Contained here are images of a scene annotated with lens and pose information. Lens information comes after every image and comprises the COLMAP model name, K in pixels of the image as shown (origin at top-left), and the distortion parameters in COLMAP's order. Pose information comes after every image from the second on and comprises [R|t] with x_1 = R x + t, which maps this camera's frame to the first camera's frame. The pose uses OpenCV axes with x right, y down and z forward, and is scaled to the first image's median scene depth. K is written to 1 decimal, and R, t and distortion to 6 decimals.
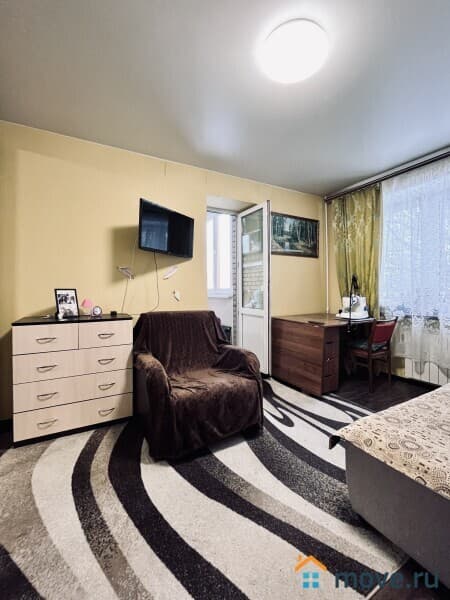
lens RADIAL K [[252.2, 0, 222.7], [0, 252.2, 290.4], [0, 0, 1]] dist [-0.001479, -0.000406]
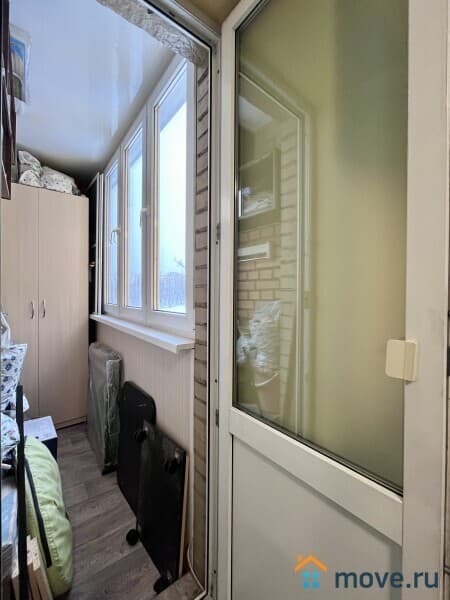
lens RADIAL K [[252.2, 0, 224.7], [0, 252.2, 297.6], [0, 0, 1]] dist [-0.001479, -0.000406]
pose [[0.980864, 0.011924, 0.194328, 0.018038], [-0.015096, 0.999776, 0.014847, -0.036712], [-0.194107, -0.017496, 0.980824, 0.719306]]
